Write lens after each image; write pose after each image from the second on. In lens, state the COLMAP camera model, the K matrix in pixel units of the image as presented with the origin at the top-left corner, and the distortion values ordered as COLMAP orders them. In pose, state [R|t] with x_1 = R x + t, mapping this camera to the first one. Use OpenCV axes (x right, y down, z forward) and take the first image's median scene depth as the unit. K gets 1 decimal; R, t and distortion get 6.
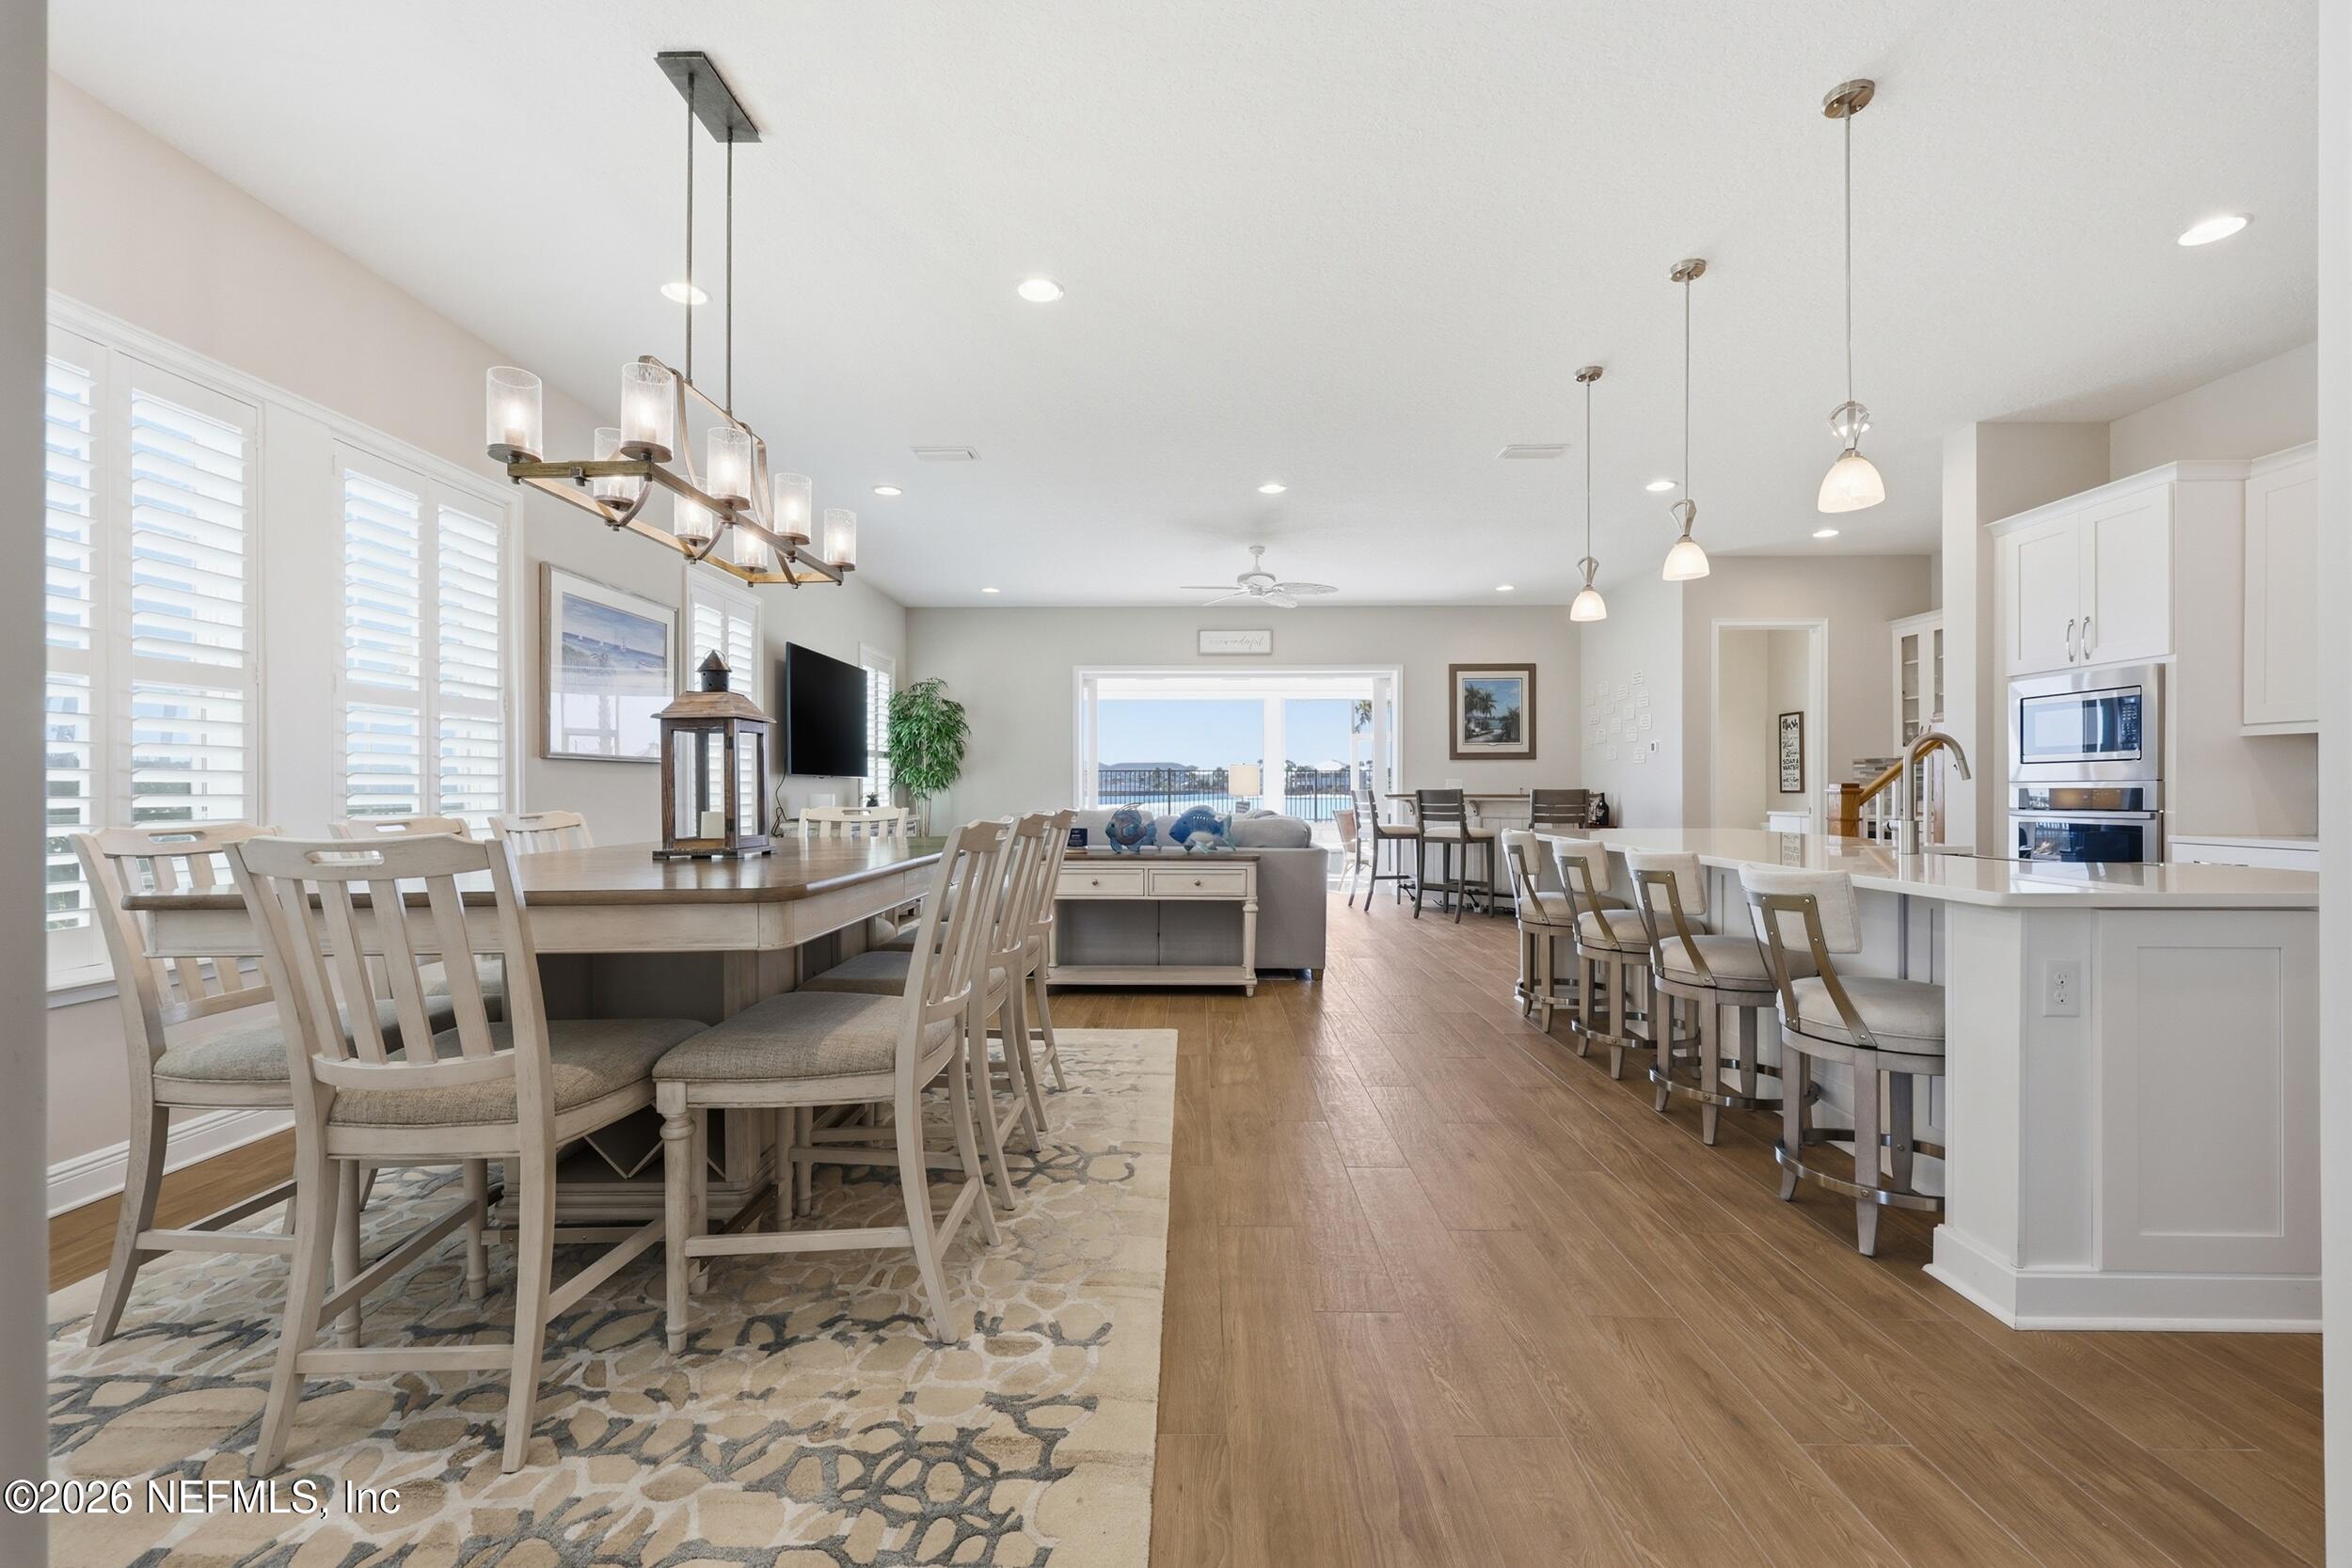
lens RADIAL K [[951.9, 0, 1180.0], [0, 951.9, 789.5], [0, 0, 1]] dist [0.001796, -0.000658]
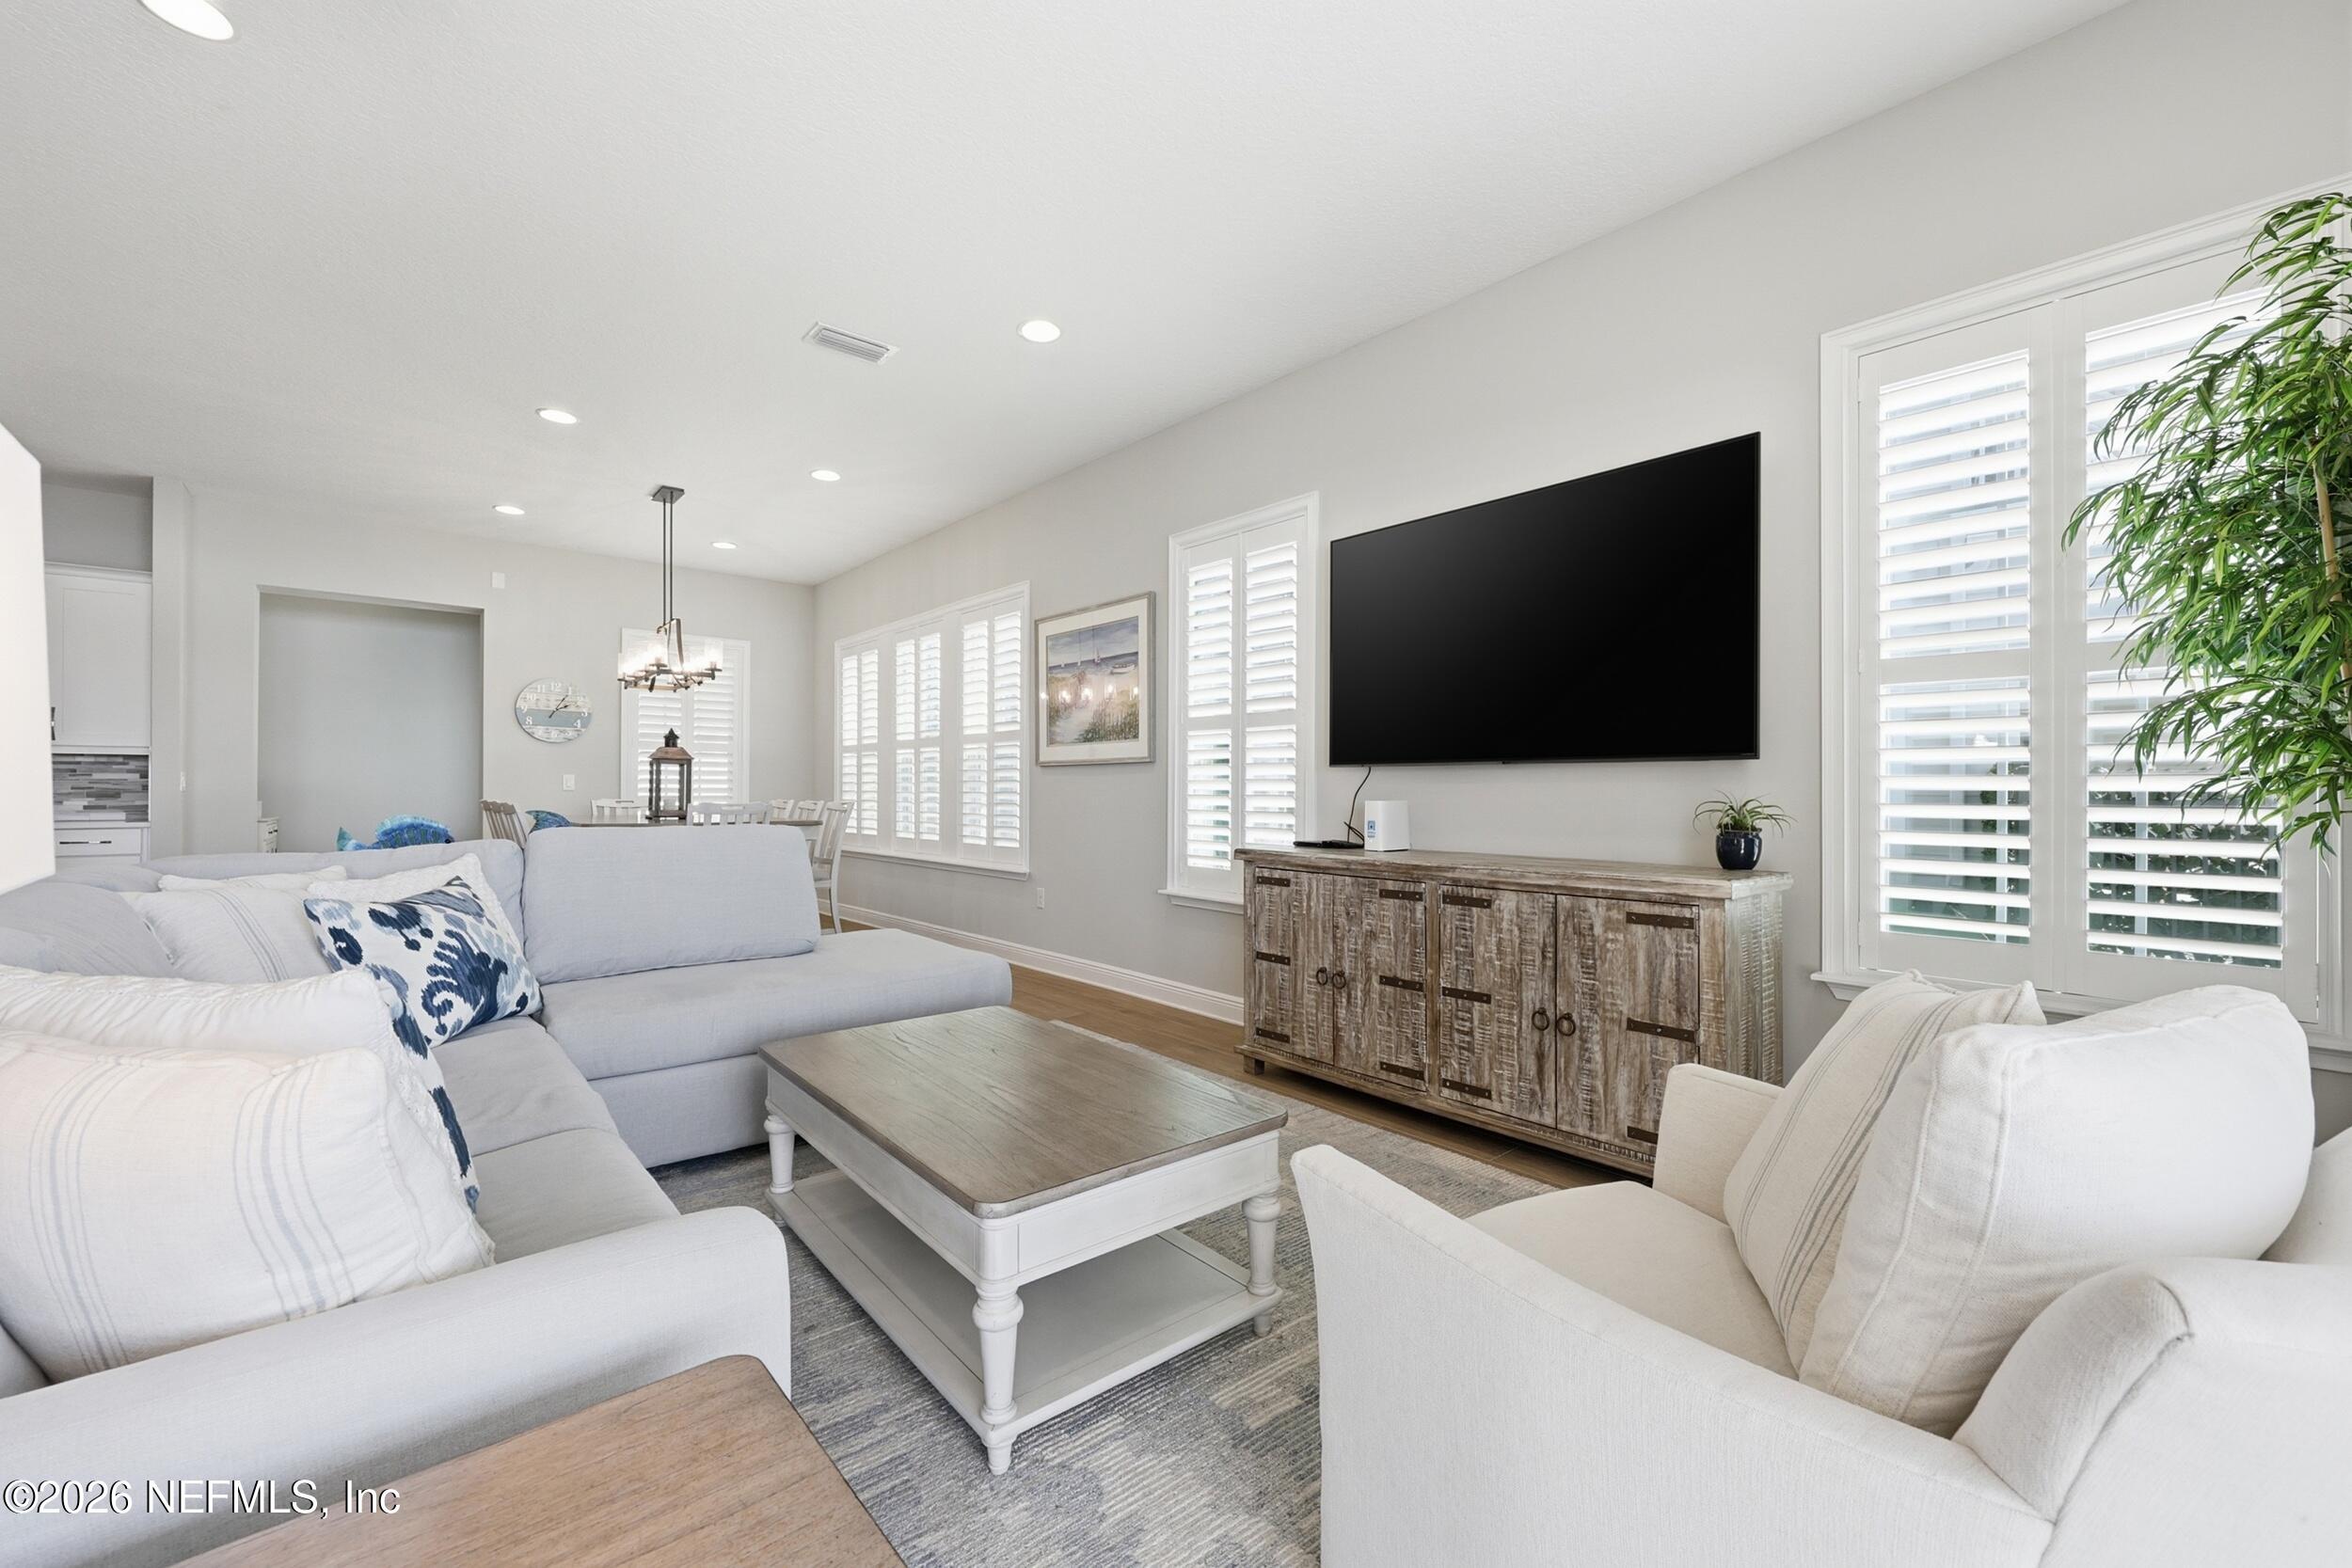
lens RADIAL K [[951.9, 0, 1175.9], [0, 951.9, 783.2], [0, 0, 1]] dist [0.001796, -0.000658]
pose [[-0.749916, -0.004321, -0.661519, 0.032044], [-0.002312, 0.999990, -0.003910, -0.001316], [0.661530, -0.001403, -0.749918, 0.949909]]
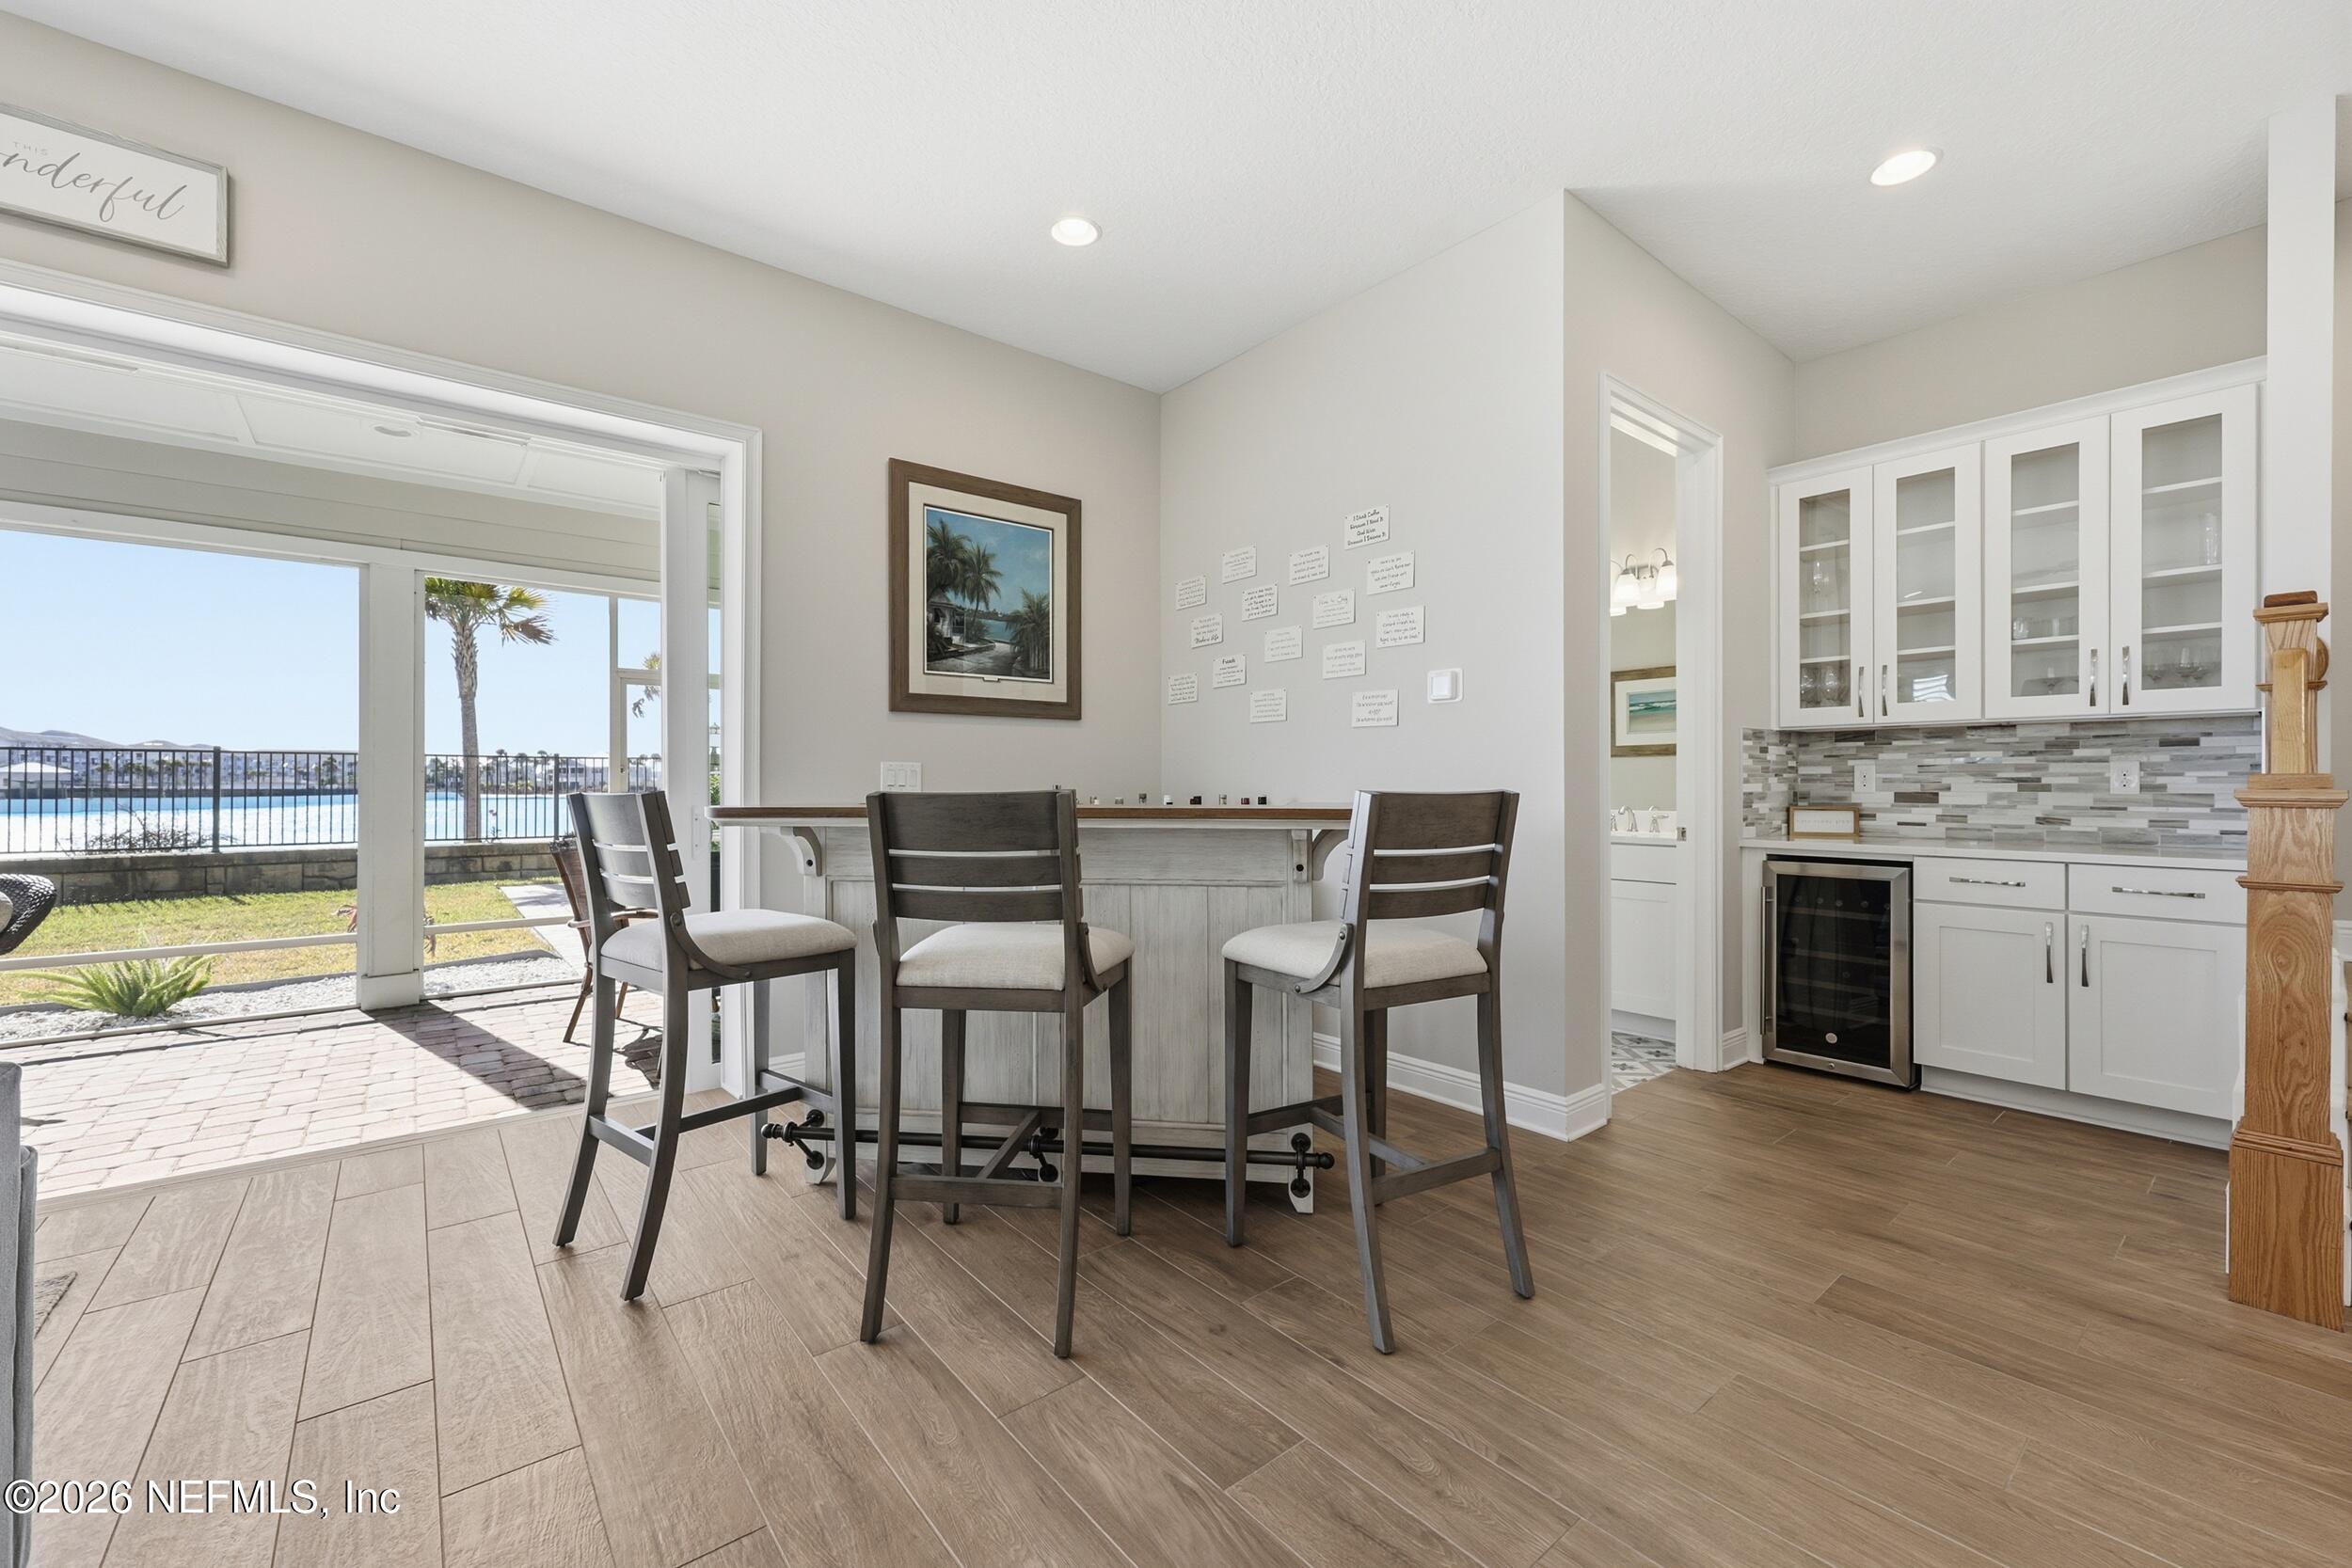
lens RADIAL K [[951.9, 0, 1182.2], [0, 951.9, 785.1], [0, 0, 1]] dist [0.001796, -0.000658]
pose [[0.764670, 0.003764, 0.644411, 0.128194], [-0.002185, 0.999992, -0.003248, -0.000637], [-0.644419, 0.001076, 0.764672, 0.636441]]
